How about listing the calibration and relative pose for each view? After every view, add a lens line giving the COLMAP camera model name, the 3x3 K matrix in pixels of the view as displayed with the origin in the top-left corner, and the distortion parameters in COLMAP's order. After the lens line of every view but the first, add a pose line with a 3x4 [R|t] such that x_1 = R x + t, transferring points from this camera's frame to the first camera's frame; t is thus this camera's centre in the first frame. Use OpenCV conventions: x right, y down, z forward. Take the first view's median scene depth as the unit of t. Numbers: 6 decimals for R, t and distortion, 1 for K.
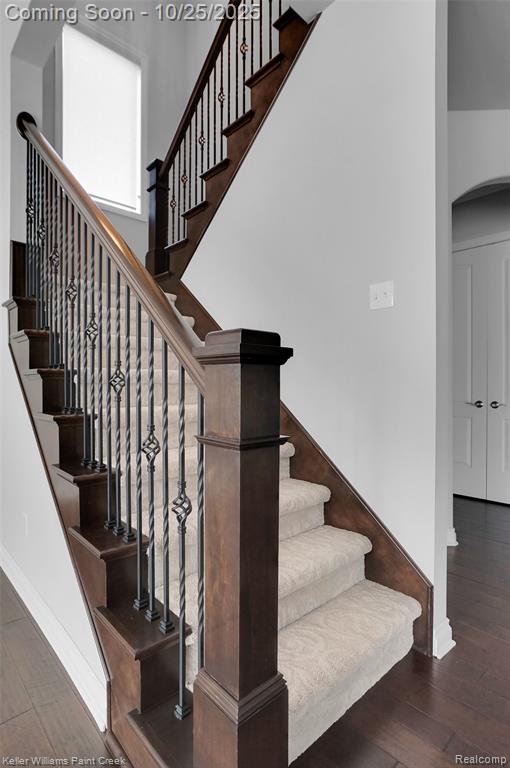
lens RADIAL K [[396.8, 0, 255.0], [0, 396.8, 384.0], [0, 0, 1]] dist [-0.000011, -0.000014]
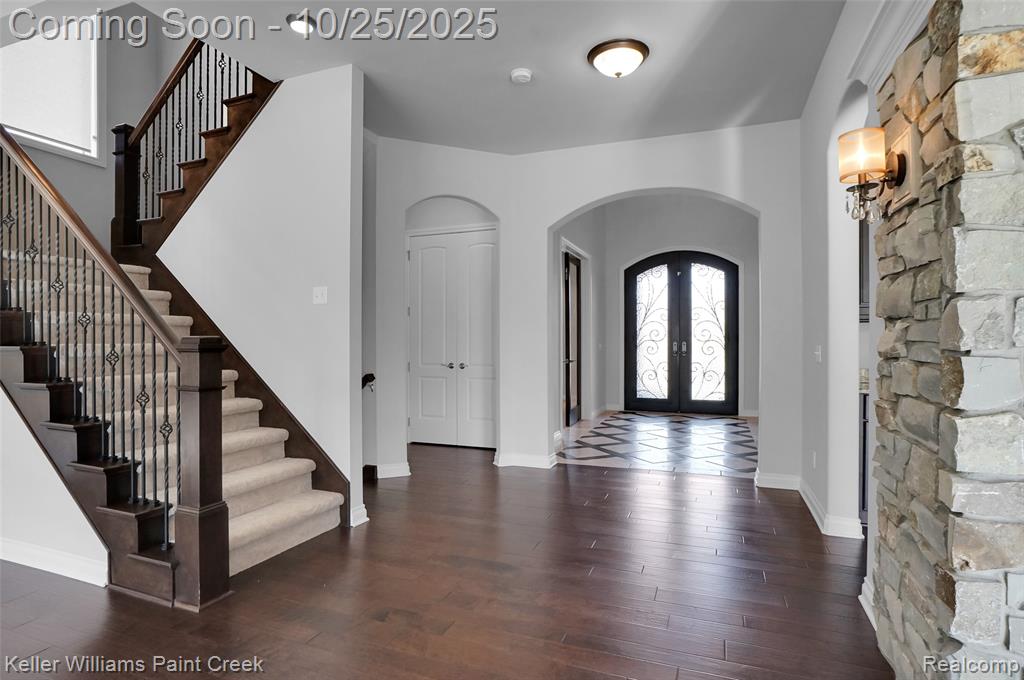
lens RADIAL K [[507.3, 0, 512.0], [0, 507.3, 340.0], [0, 0, 1]] dist [-0.013429, 0.000549]
pose [[0.900458, -0.001966, 0.434939, 0.099368], [0.004019, 0.999985, -0.003800, -0.033597], [-0.434925, 0.005170, 0.900452, -0.735571]]
